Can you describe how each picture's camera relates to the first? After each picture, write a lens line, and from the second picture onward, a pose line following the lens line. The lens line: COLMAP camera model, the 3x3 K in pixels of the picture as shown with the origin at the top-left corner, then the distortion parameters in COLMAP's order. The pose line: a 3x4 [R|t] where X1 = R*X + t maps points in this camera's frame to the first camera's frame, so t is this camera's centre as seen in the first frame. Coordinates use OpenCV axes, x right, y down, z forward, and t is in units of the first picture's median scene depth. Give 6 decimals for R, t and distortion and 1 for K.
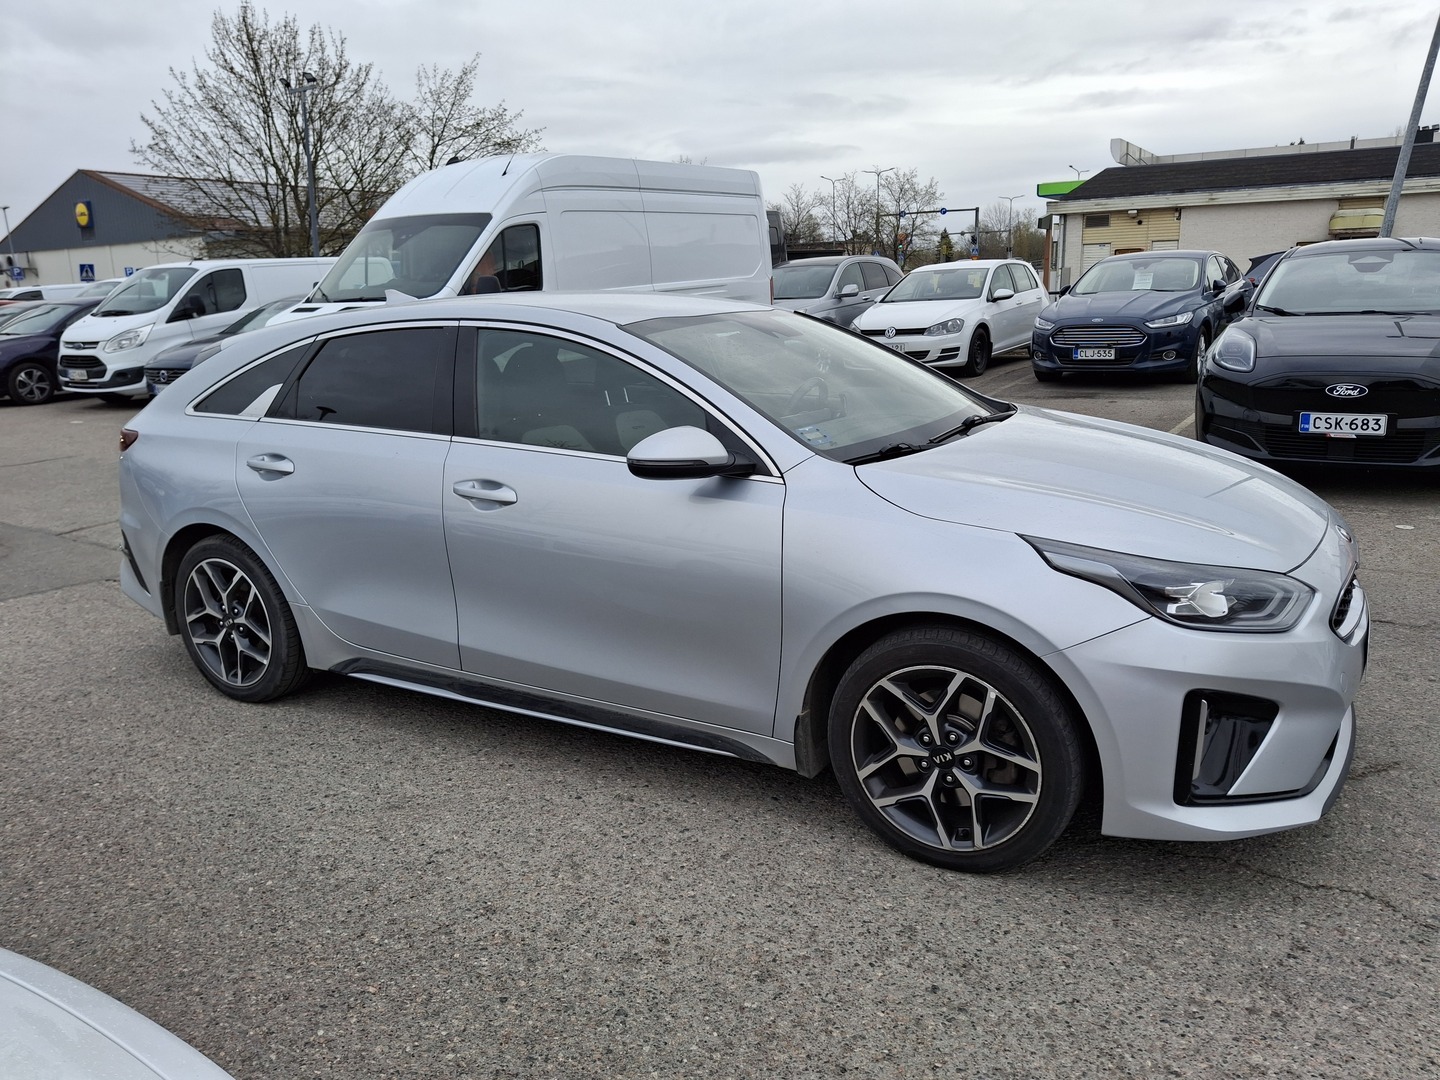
lens RADIAL K [[1075.3, 0, 720.0], [0, 1075.3, 540.0], [0, 0, 1]] dist [0.064534, -0.122485]
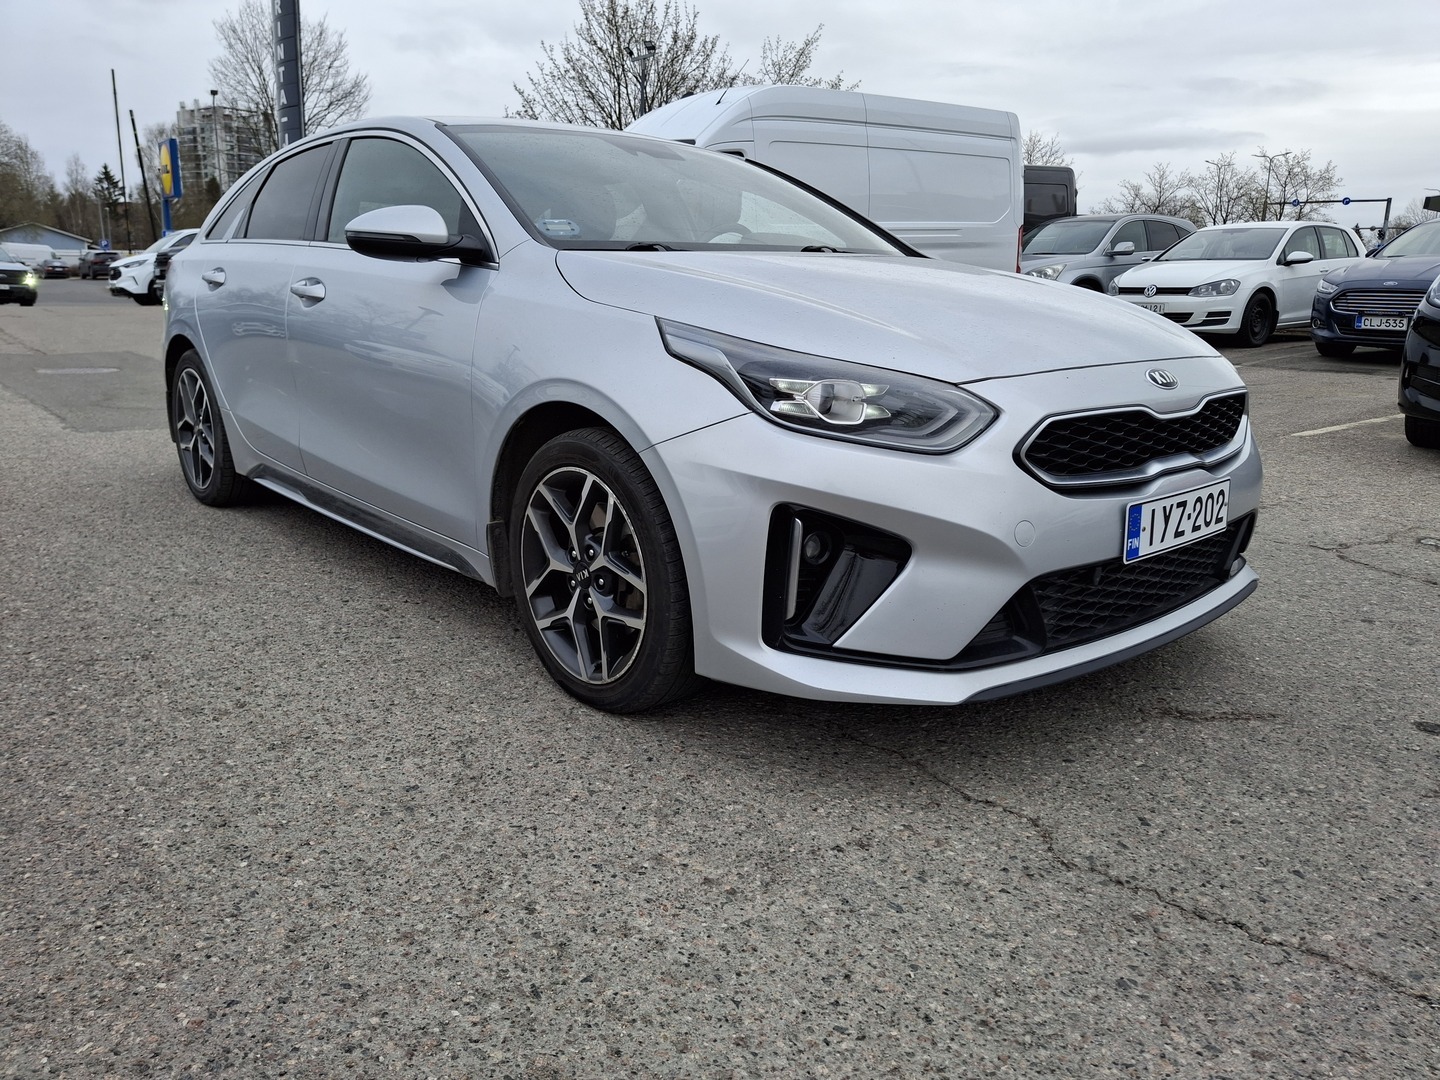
lens RADIAL K [[1067.7, 0, 719.6], [0, 1067.7, 507.9], [0, 0, 1]] dist [0.075096, -0.149546]
pose [[0.941616, 0.114474, -0.316629, 0.411892], [-0.120056, 0.992765, 0.001891, 0.092737], [0.314555, 0.036232, 0.948547, 0.141002]]
